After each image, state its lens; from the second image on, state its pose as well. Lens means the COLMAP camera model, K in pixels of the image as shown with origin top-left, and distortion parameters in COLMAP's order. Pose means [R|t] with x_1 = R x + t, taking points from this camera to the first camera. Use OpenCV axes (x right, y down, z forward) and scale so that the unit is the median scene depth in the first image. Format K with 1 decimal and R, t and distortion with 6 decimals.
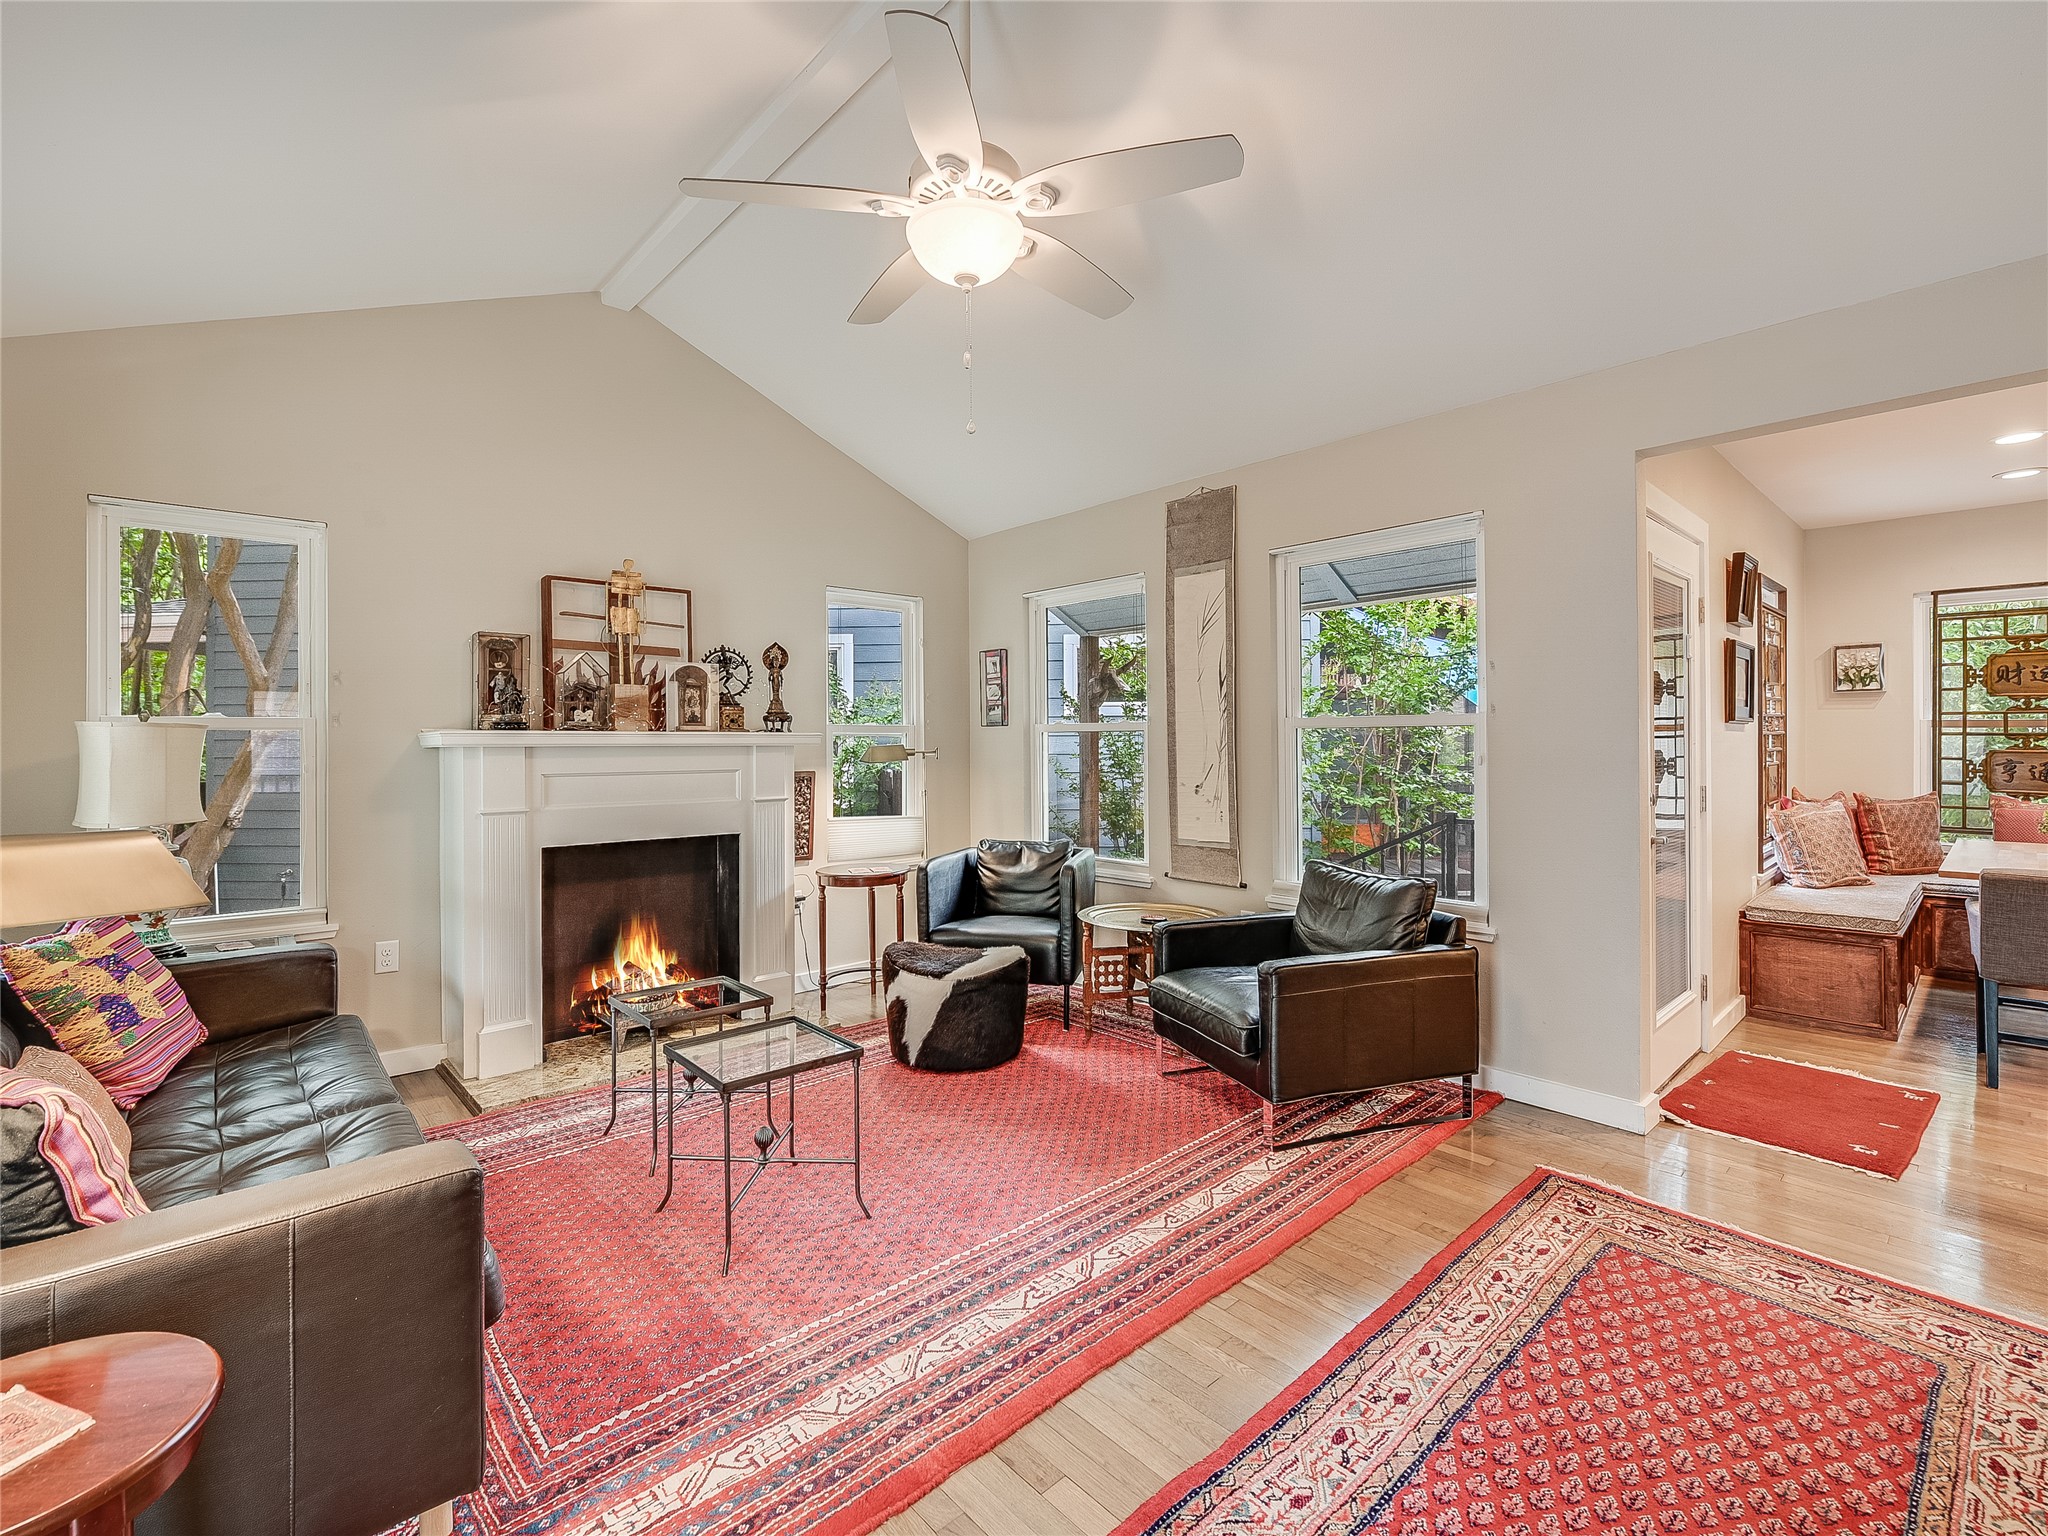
lens RADIAL K [[899.6, 0, 1021.6], [0, 899.6, 738.3], [0, 0, 1]] dist [-0.011881, 0.000302]
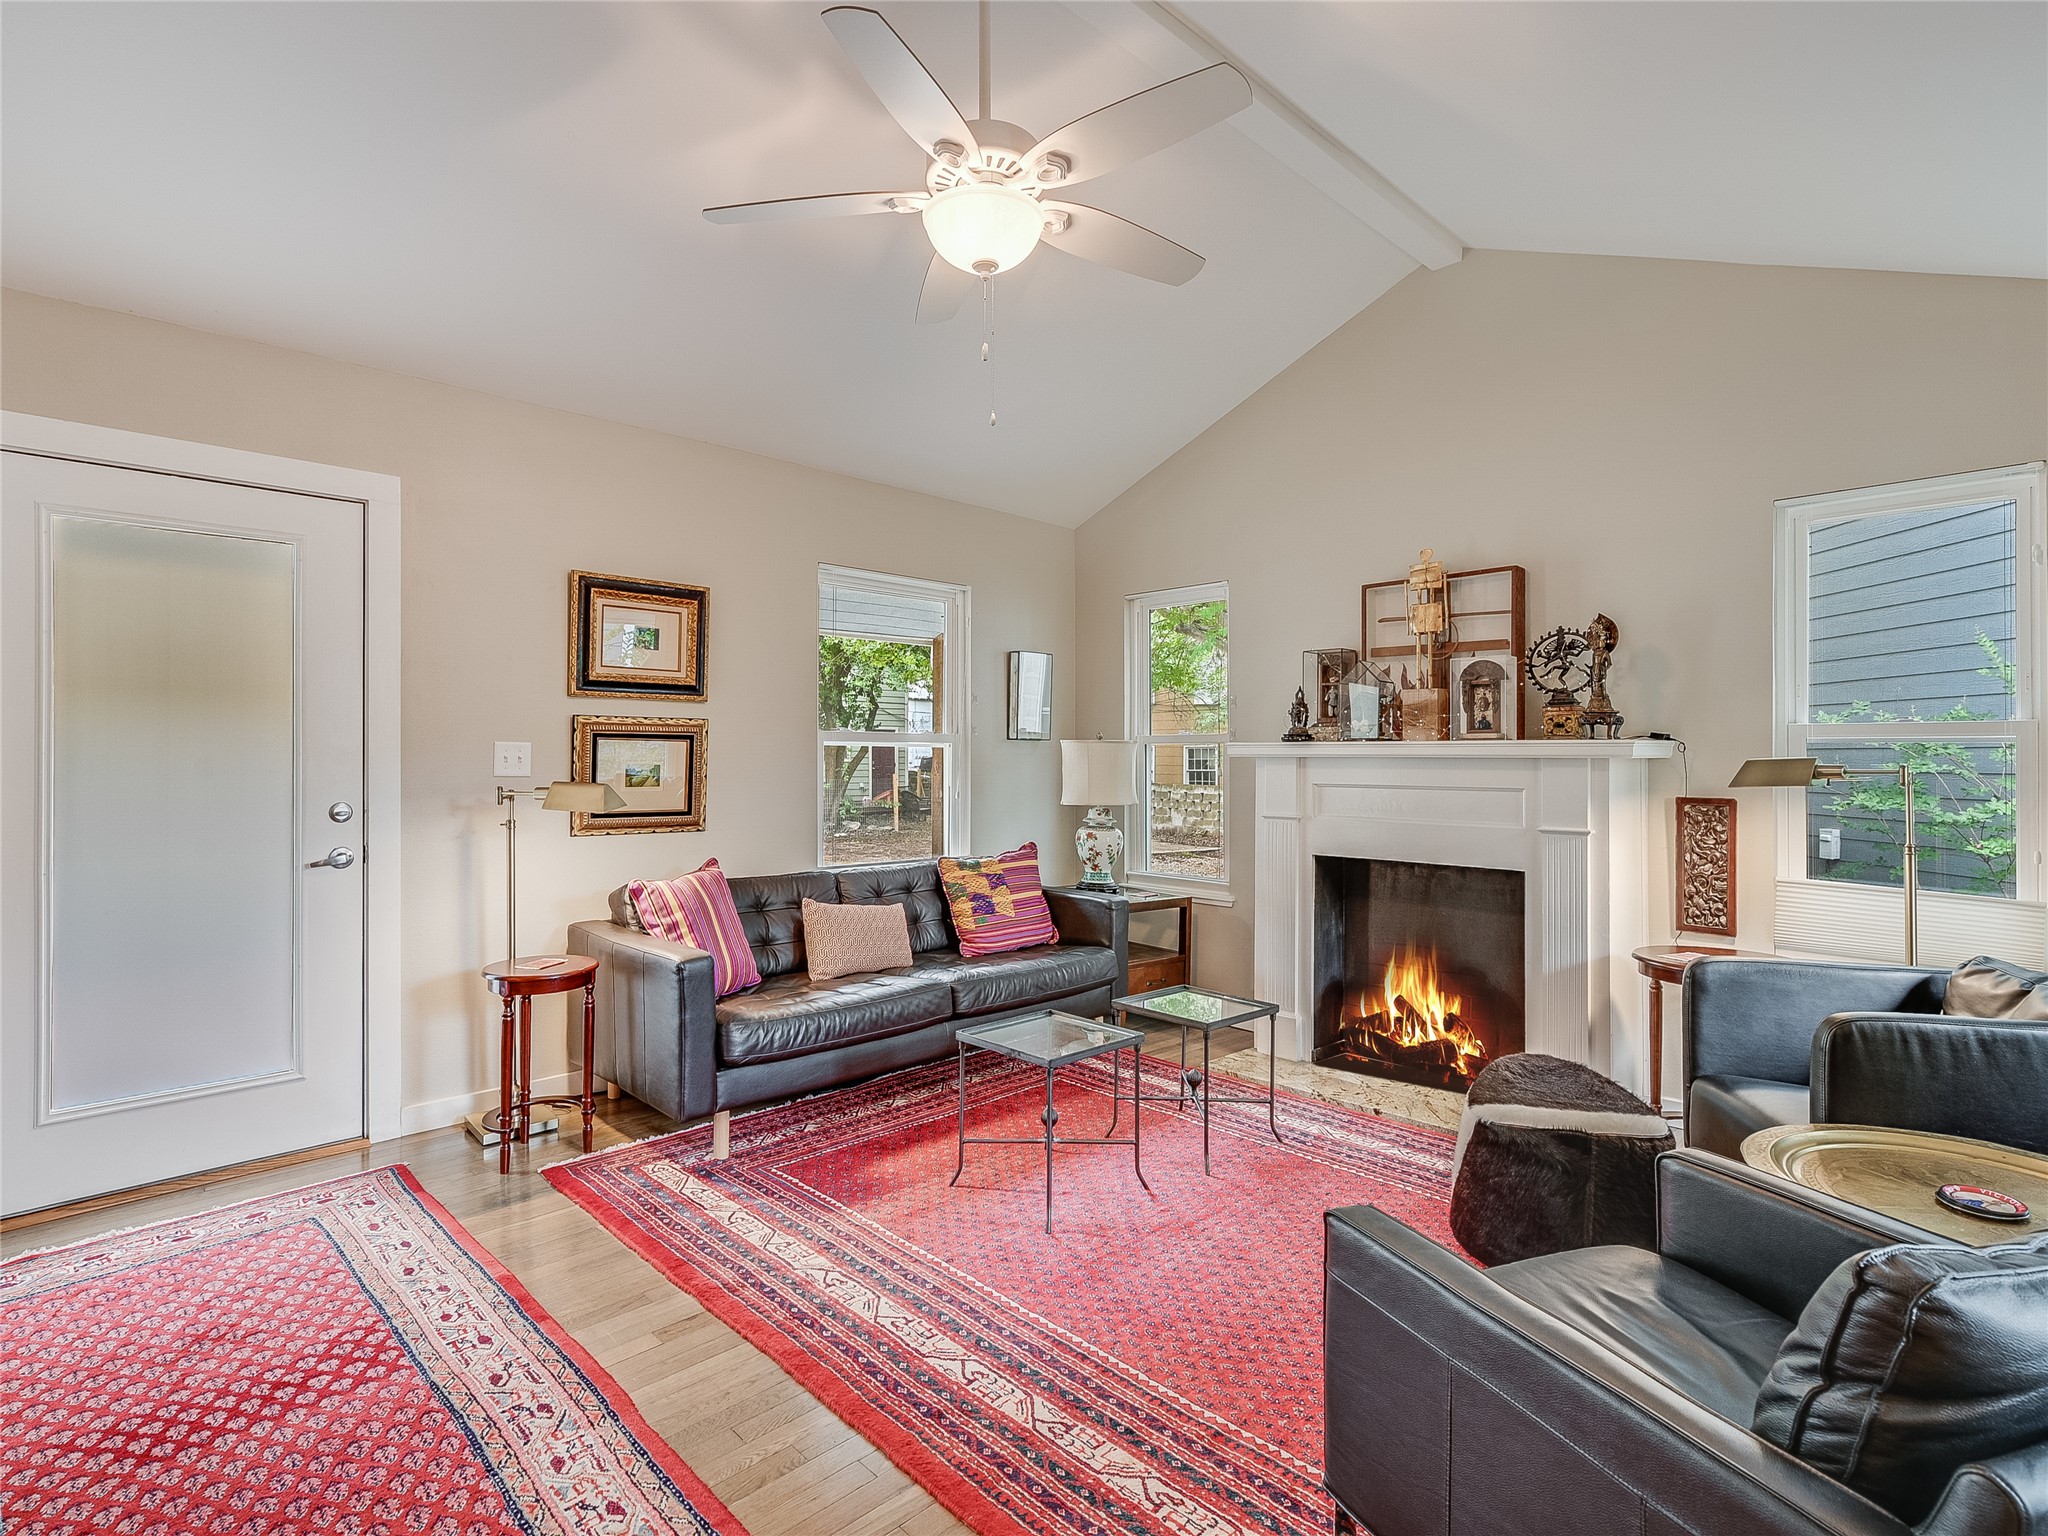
lens RADIAL K [[1026.9, 0, 1024.8], [0, 1026.9, 760.2], [0, 0, 1]] dist [0.001498, 0.000316]
pose [[0.045963, 0.008693, -0.998905, 0.583096], [0.001773, 0.999960, 0.008784, 0.001498], [0.998942, -0.002175, 0.045946, 0.561736]]
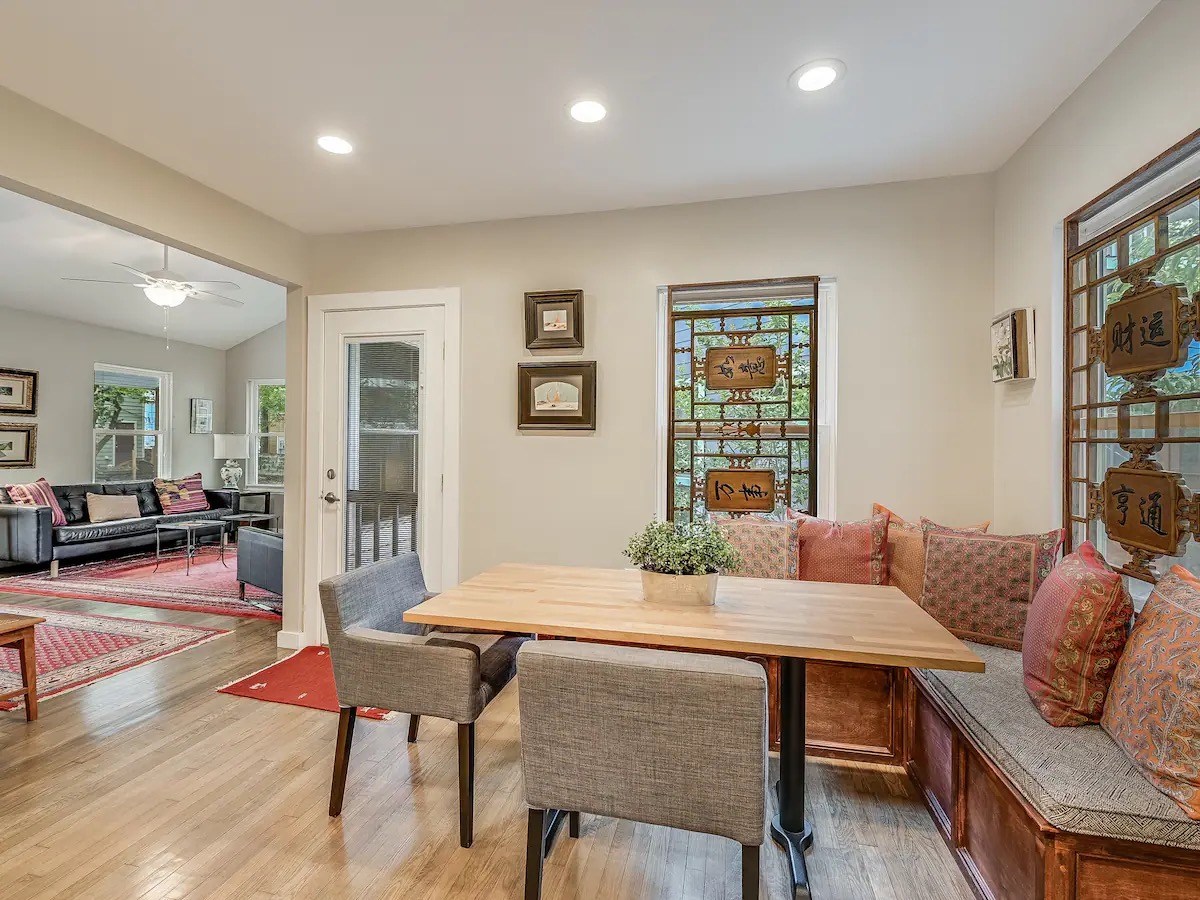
lens RADIAL K [[557.6, 0, 597.0], [0, 557.6, 443.6], [0, 0, 1]] dist [-0.003157, -0.001350]
pose [[0.576297, 0.009913, -0.817180, 1.513457], [-0.010800, 0.999931, 0.004513, -0.002465], [0.817169, 0.006225, 0.576364, 0.639424]]
